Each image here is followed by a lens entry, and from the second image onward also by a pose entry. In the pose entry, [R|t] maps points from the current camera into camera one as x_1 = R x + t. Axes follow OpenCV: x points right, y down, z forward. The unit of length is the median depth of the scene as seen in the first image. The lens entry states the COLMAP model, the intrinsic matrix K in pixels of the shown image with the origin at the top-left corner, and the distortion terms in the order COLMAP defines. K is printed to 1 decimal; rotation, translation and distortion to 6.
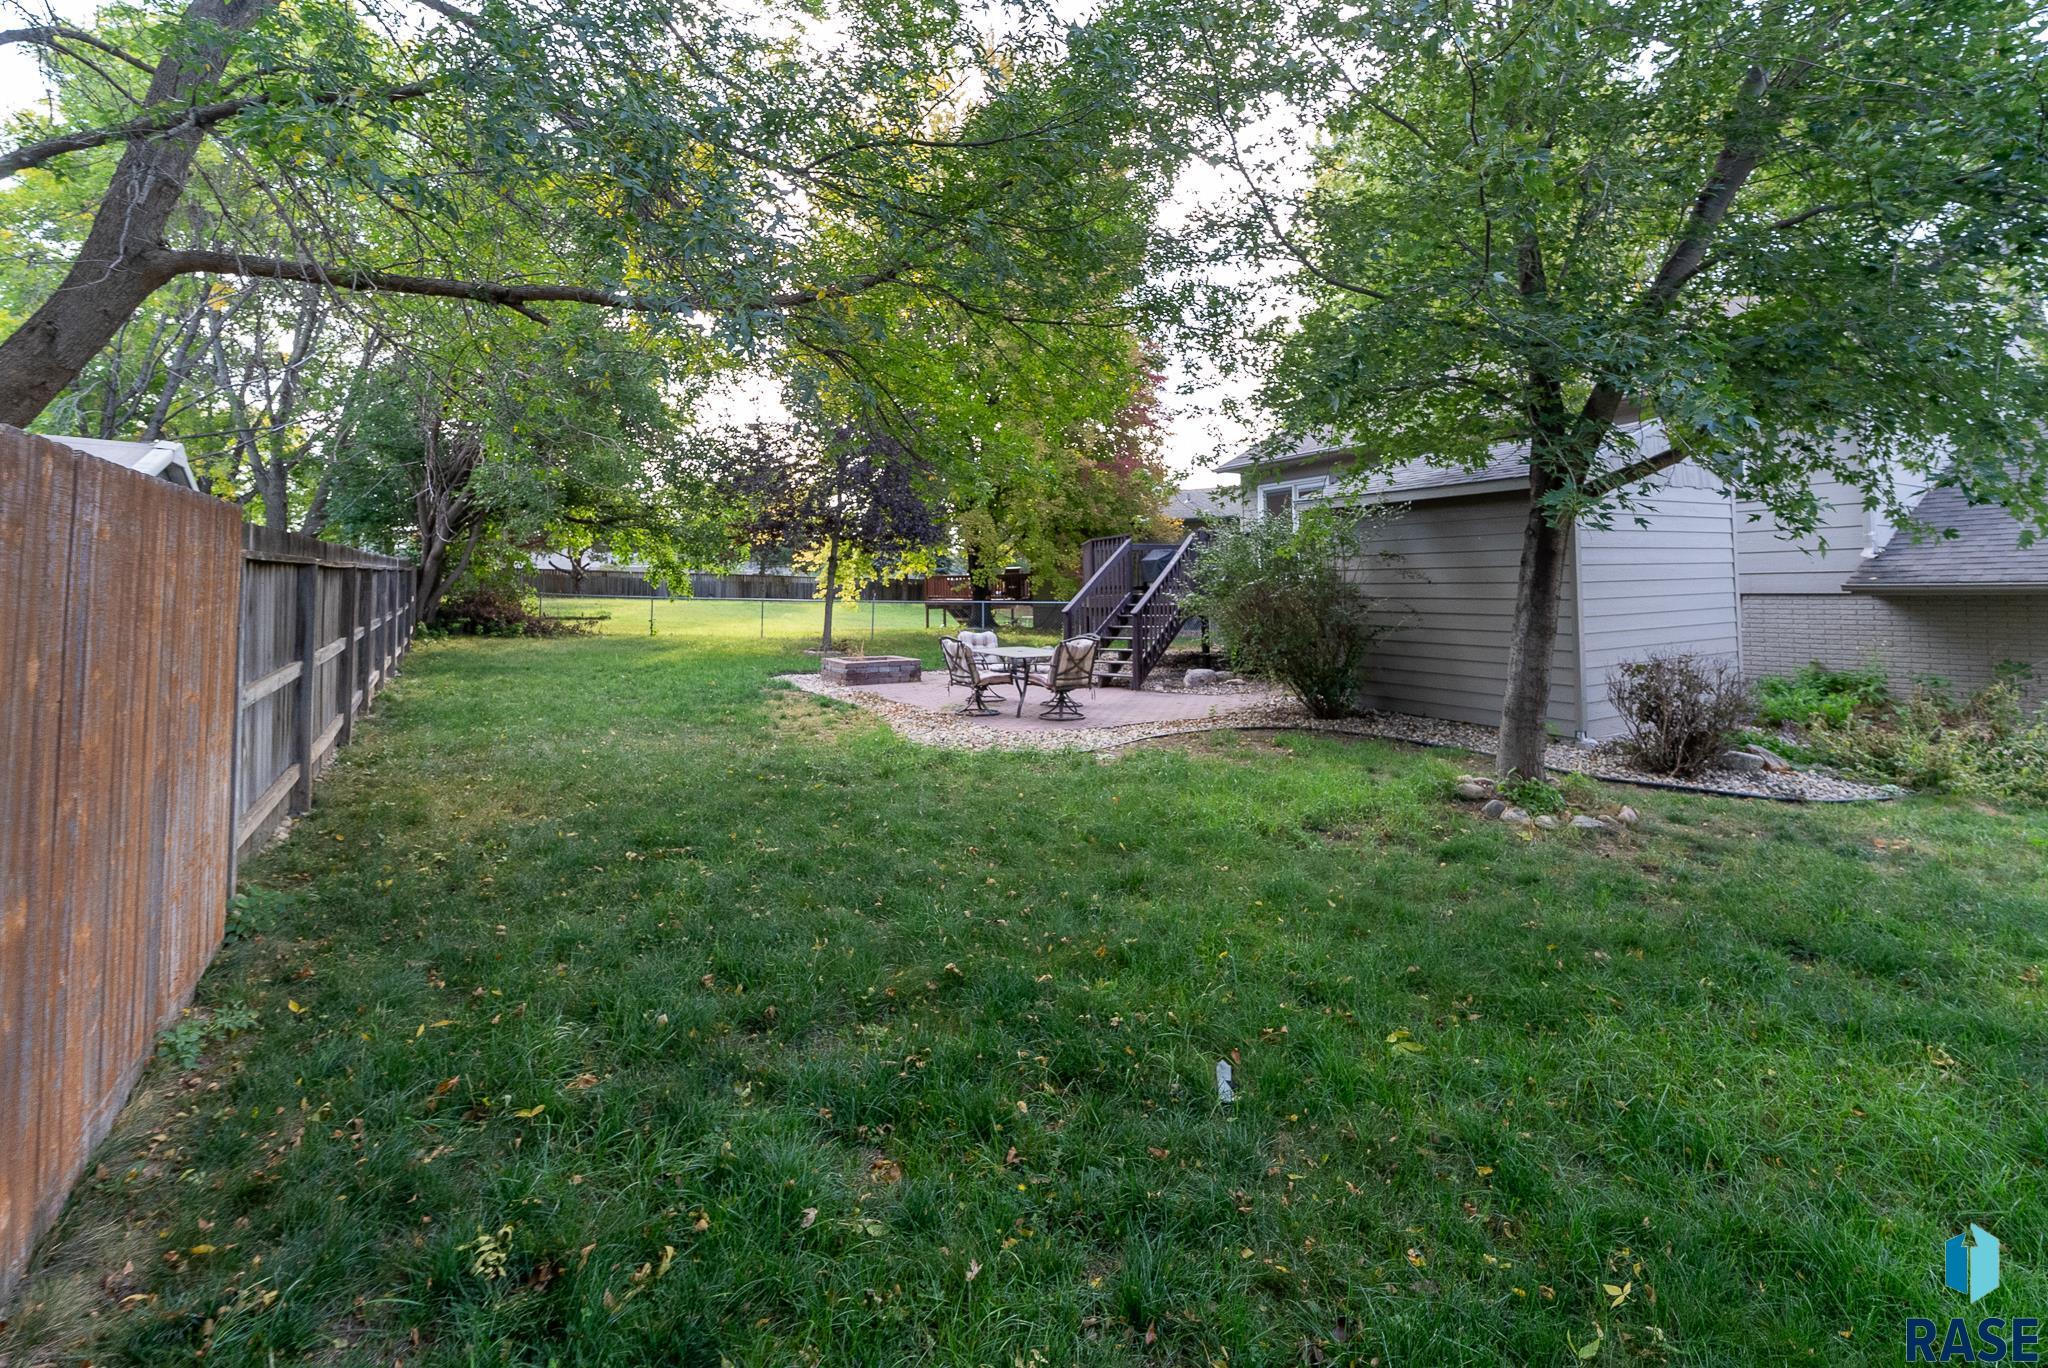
lens RADIAL K [[839.9, 0, 1024.0], [0, 839.9, 684.0], [0, 0, 1]] dist [-0.000405, -0.000083]
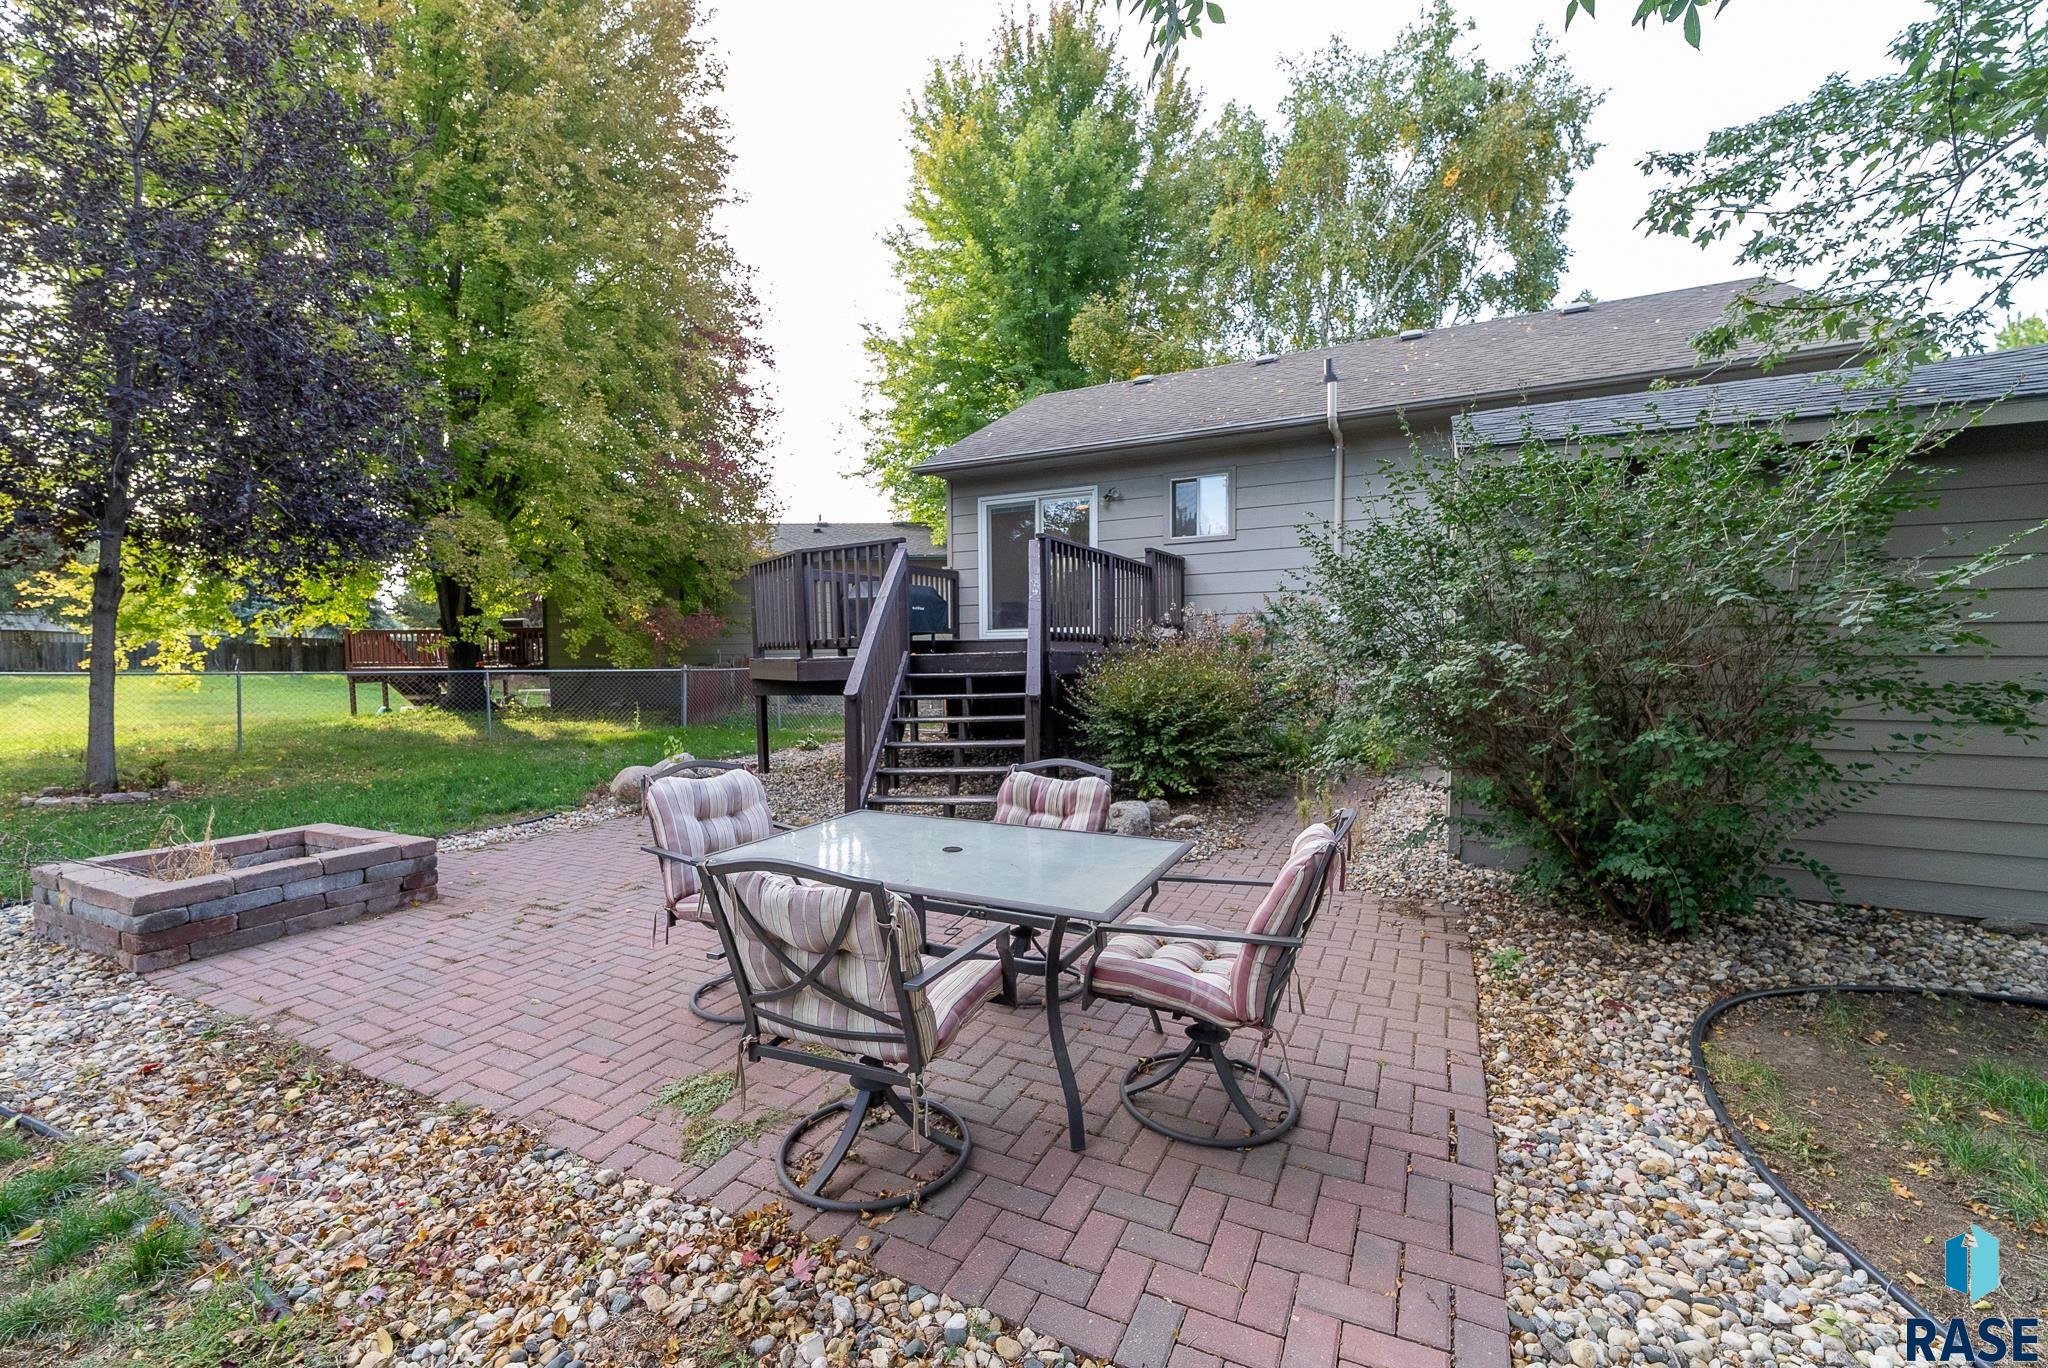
lens RADIAL K [[839.9, 0, 1024.0], [0, 839.9, 684.0], [0, 0, 1]] dist [-0.000405, -0.000083]
pose [[0.835310, -0.026131, 0.549158, -0.050053], [0.066396, 0.996354, -0.053583, -0.027352], [-0.545756, 0.081220, 0.833999, 0.258210]]
